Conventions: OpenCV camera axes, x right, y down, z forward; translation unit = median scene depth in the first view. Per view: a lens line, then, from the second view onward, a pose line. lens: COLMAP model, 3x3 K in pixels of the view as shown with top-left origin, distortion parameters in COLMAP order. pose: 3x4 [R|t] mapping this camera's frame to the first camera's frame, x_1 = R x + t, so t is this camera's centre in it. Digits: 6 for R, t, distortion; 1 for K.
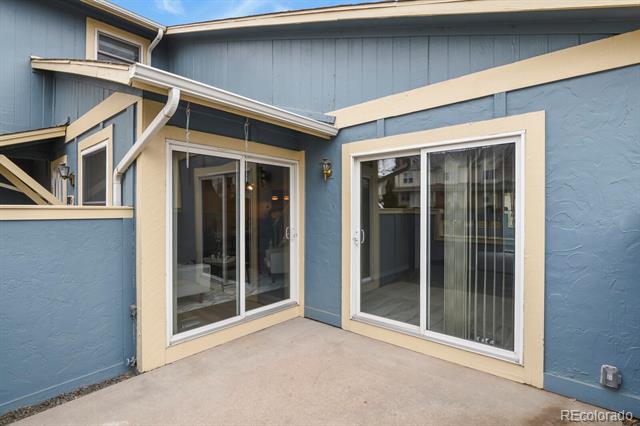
lens RADIAL K [[318.9, 0, 320.0], [0, 318.9, 209.5], [0, 0, 1]] dist [-0.014274, -0.002054]
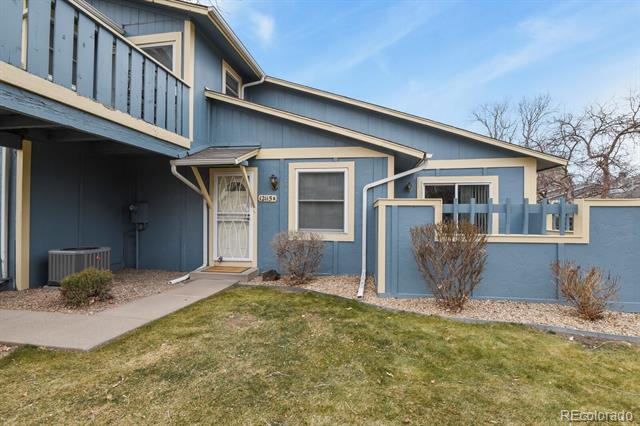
lens RADIAL K [[310.2, 0, 323.7], [0, 310.2, 211.6], [0, 0, 1]] dist [-0.004985, -0.007842]
pose [[0.846217, 0.004665, 0.532817, -1.605658], [-0.000576, 0.999969, -0.007841, 0.052217], [-0.532837, 0.006329, 0.846194, -0.469667]]
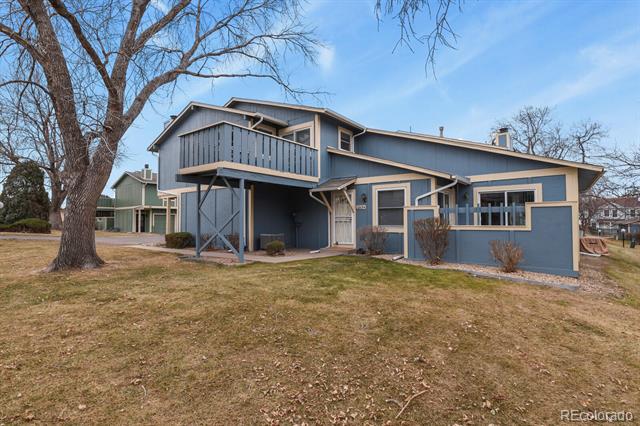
lens RADIAL K [[310.2, 0, 323.7], [0, 310.2, 211.6], [0, 0, 1]] dist [-0.004985, -0.007842]
pose [[0.997588, -0.007031, 0.069055, -1.501768], [0.009267, 0.999441, -0.032112, 0.096399], [-0.068791, 0.032675, 0.997096, -1.749235]]
